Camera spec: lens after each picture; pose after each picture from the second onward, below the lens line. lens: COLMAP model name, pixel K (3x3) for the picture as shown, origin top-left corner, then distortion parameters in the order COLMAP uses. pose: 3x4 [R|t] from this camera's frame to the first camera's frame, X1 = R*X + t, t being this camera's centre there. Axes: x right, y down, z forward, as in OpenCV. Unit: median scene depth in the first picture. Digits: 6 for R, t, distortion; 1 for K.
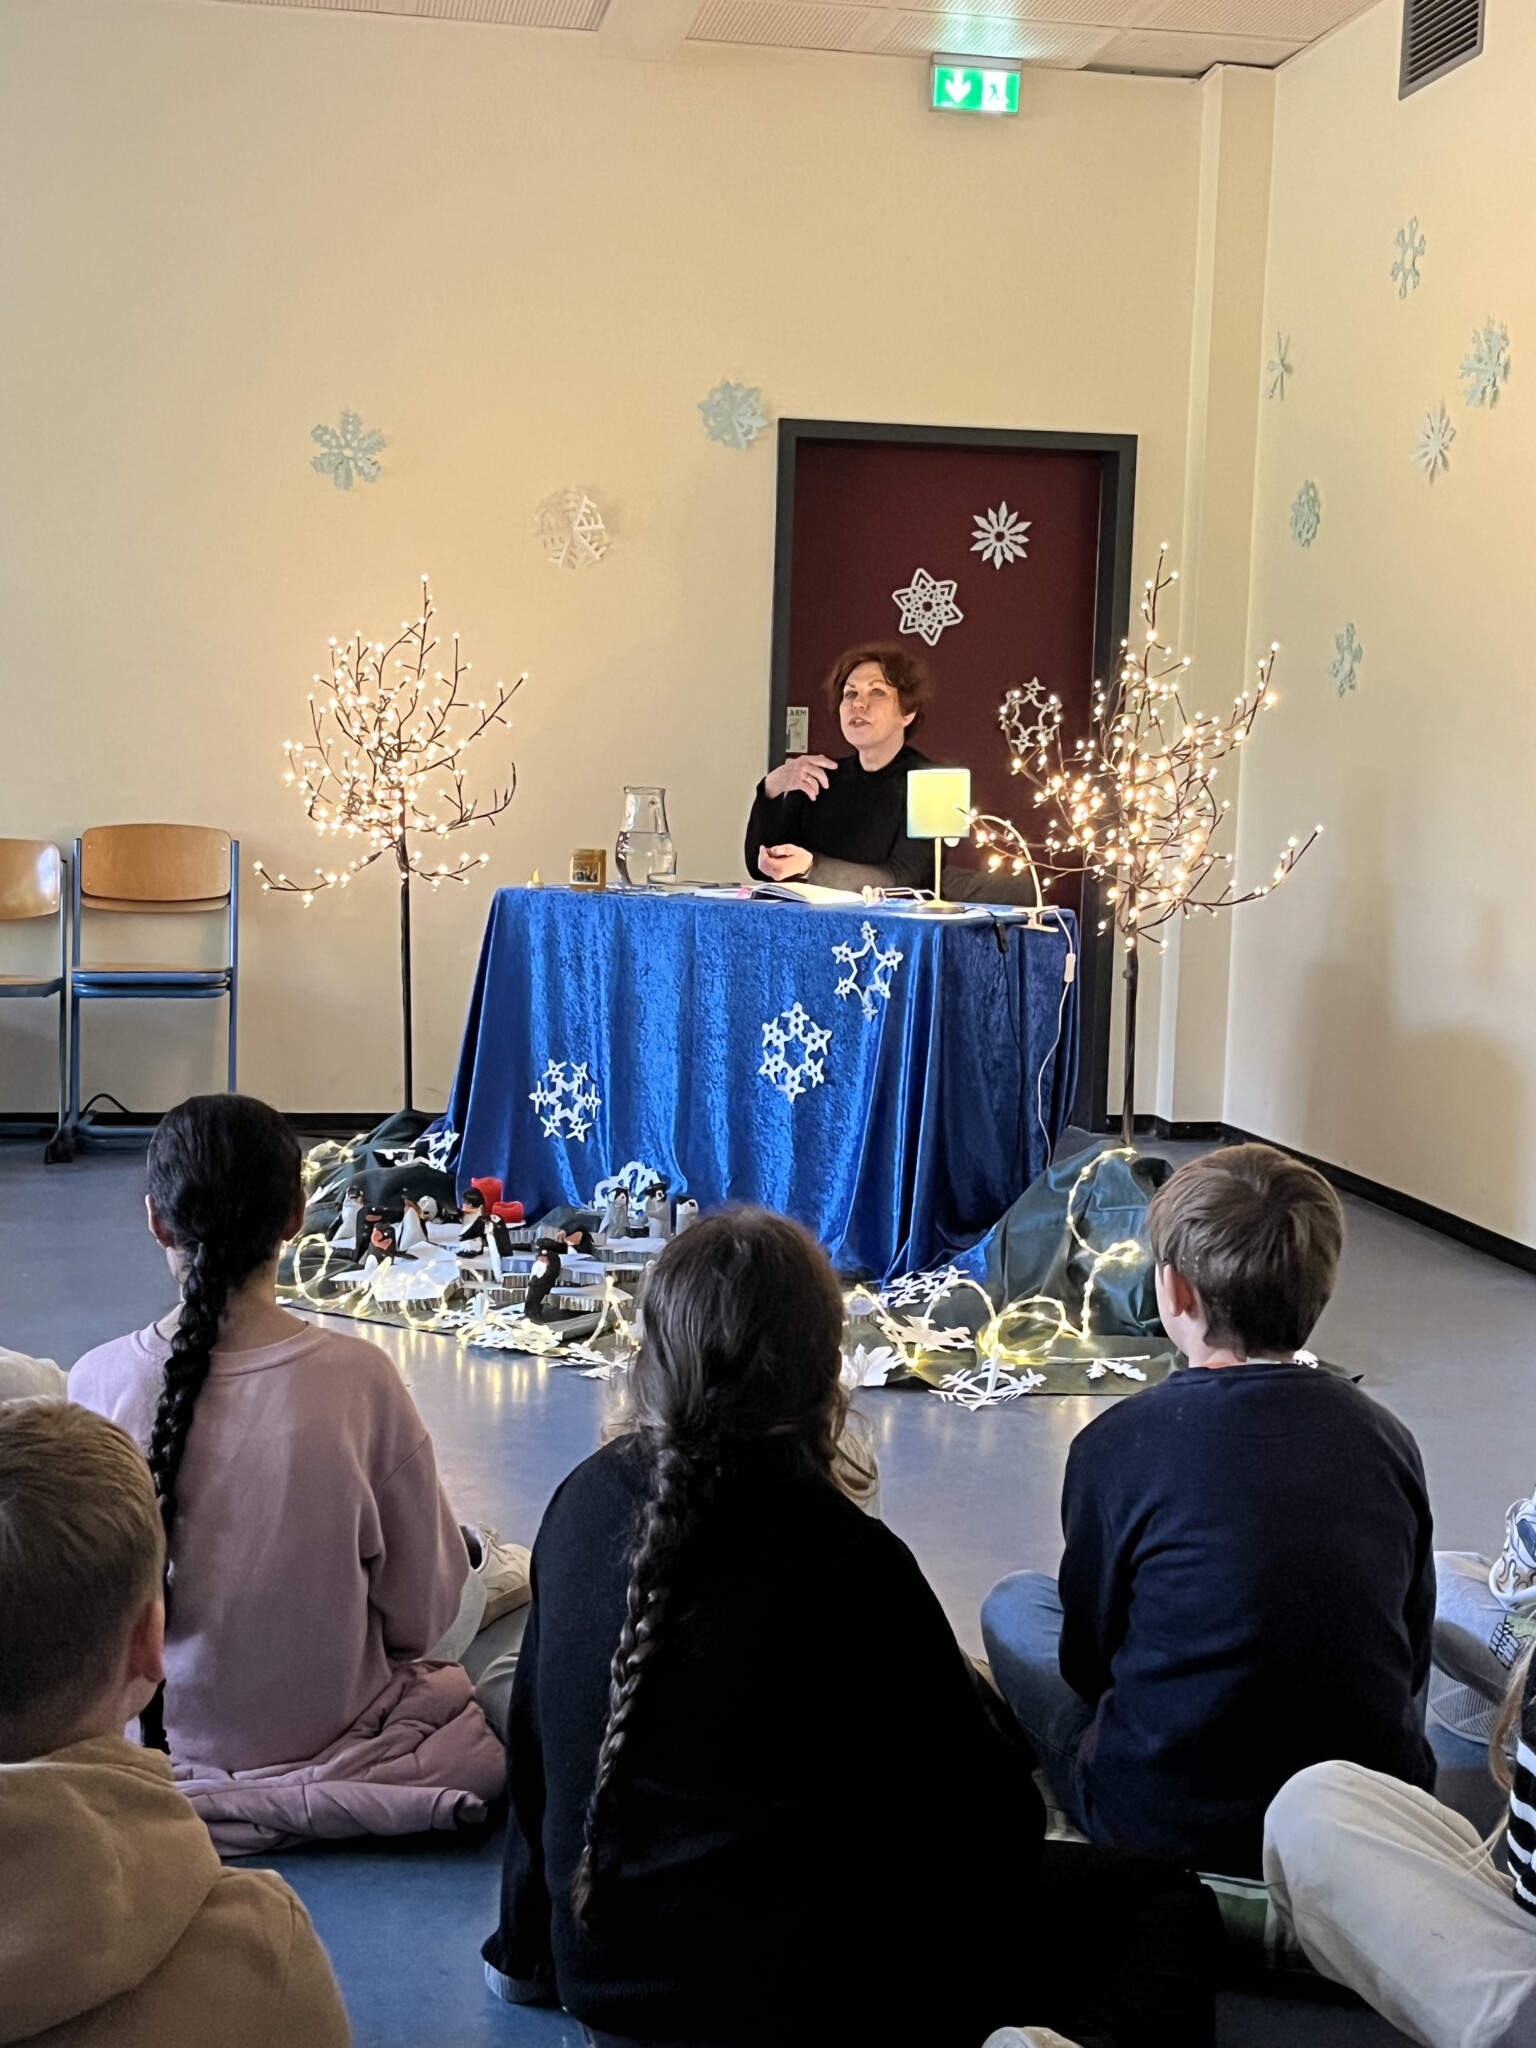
lens RADIAL K [[2689.2, 0, 770.9], [0, 2689.2, 1031.3], [0, 0, 1]] dist [0.001242, 0.000000]
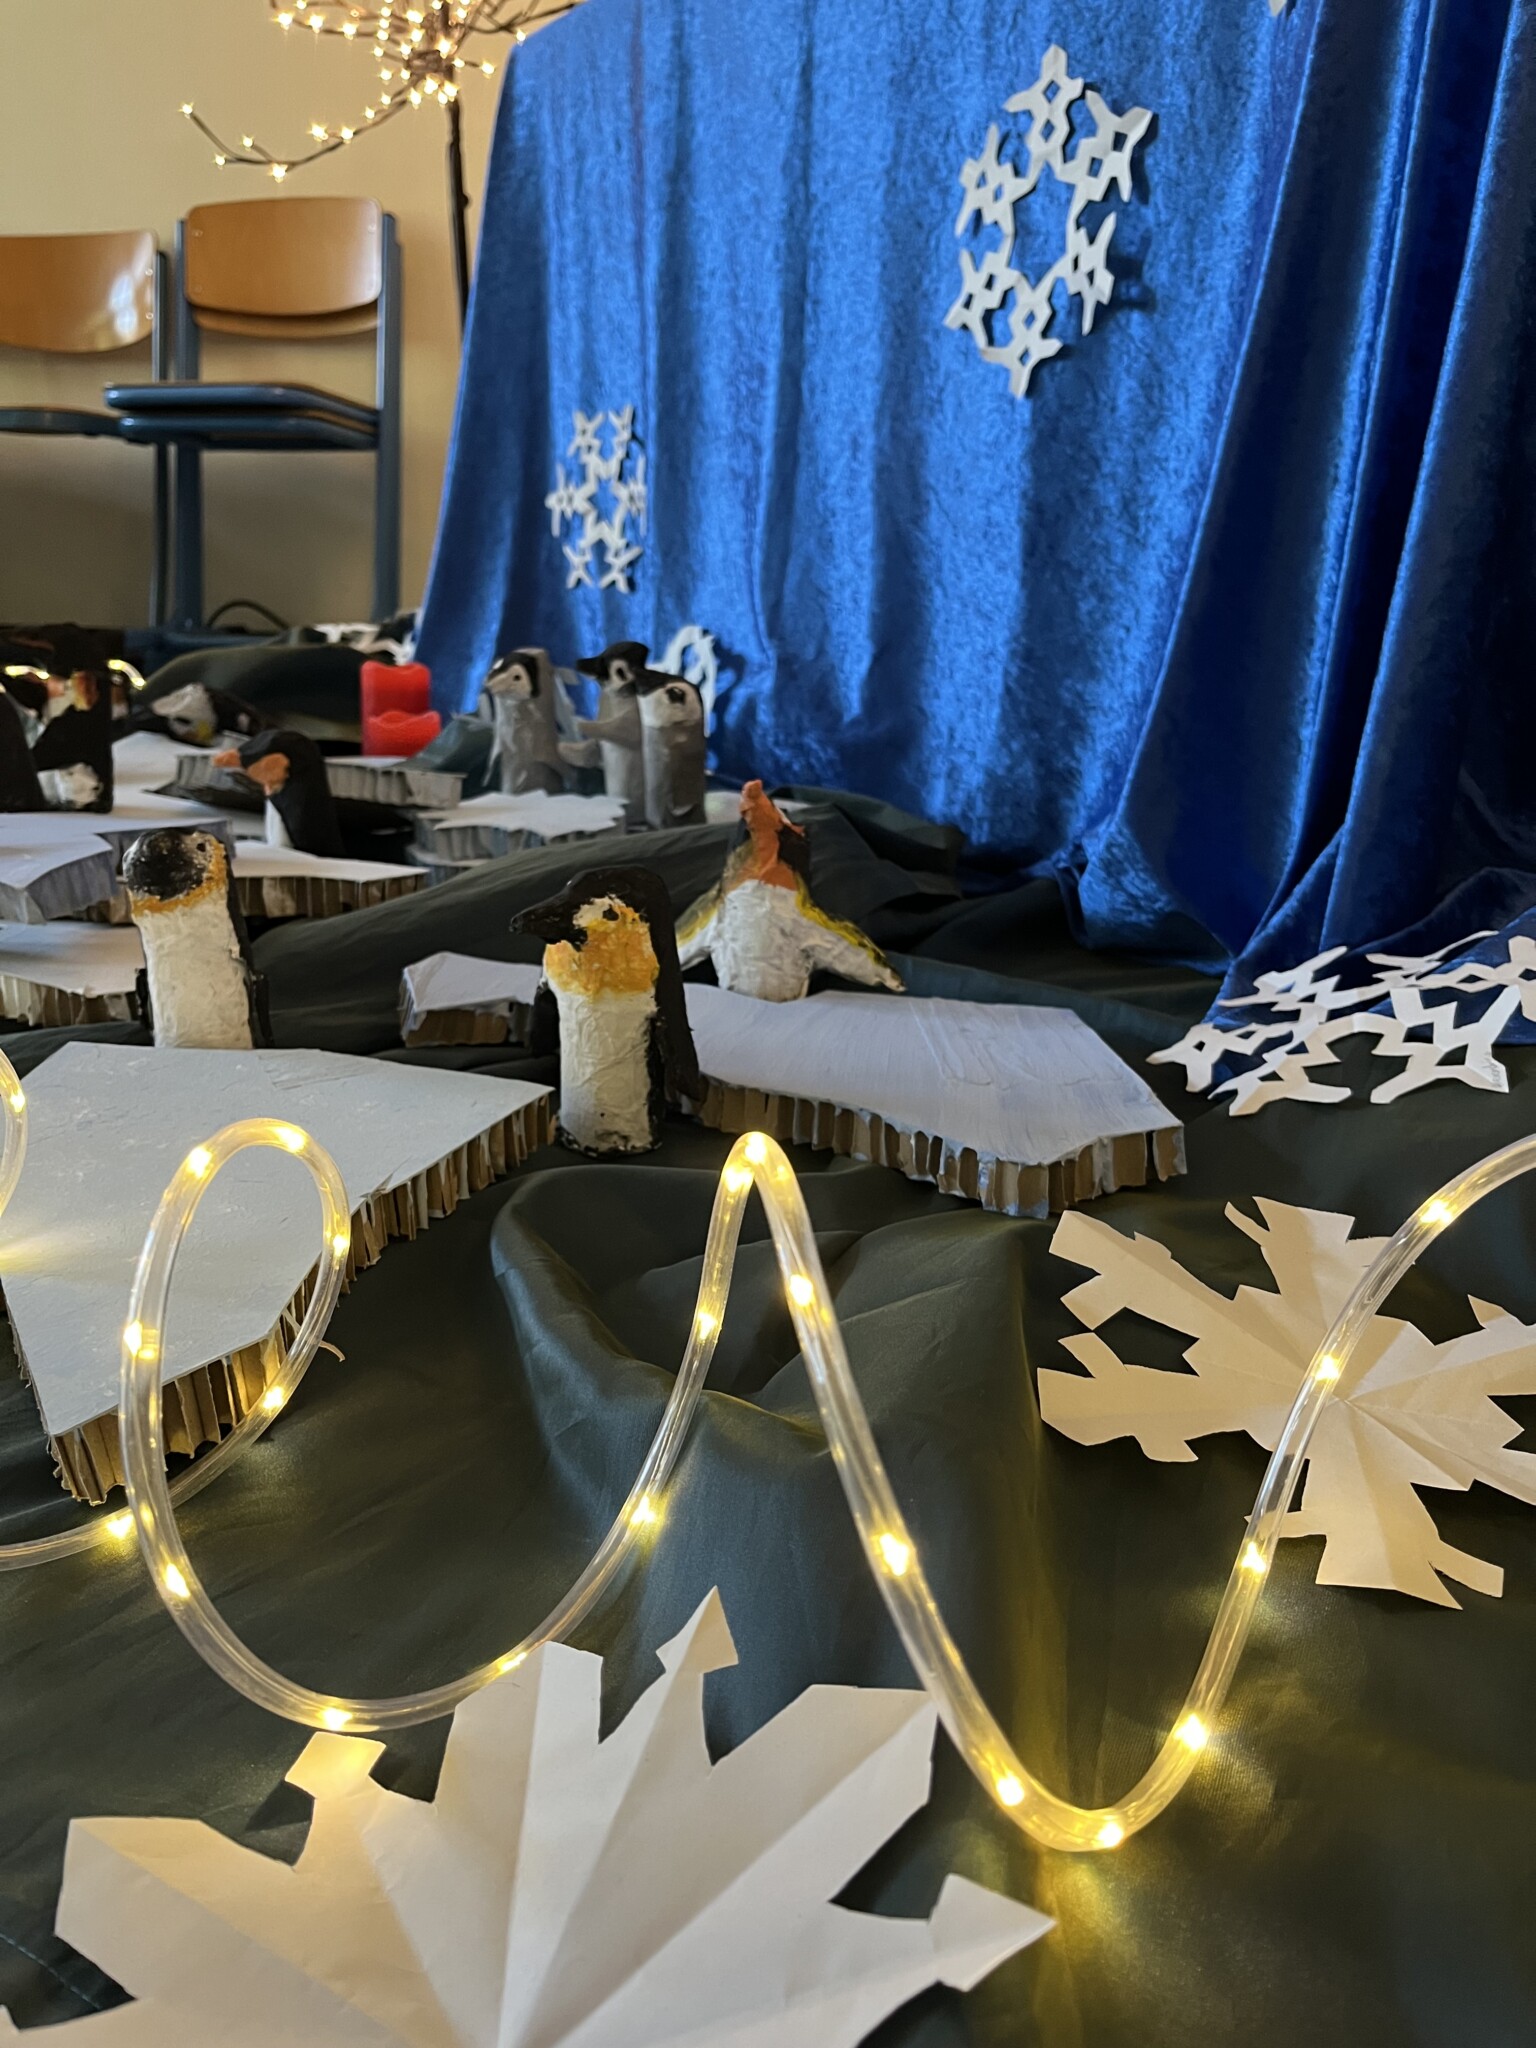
lens RADIAL K [[1538.1, 0, 781.3], [0, 1538.1, 1057.6], [0, 0, 1]] dist [0.031769, -0.047992]
pose [[0.947494, 0.091559, -0.306387, 0.042214], [-0.025792, 0.976893, 0.212167, 0.061725], [0.318733, -0.193125, 0.927961, 0.747050]]
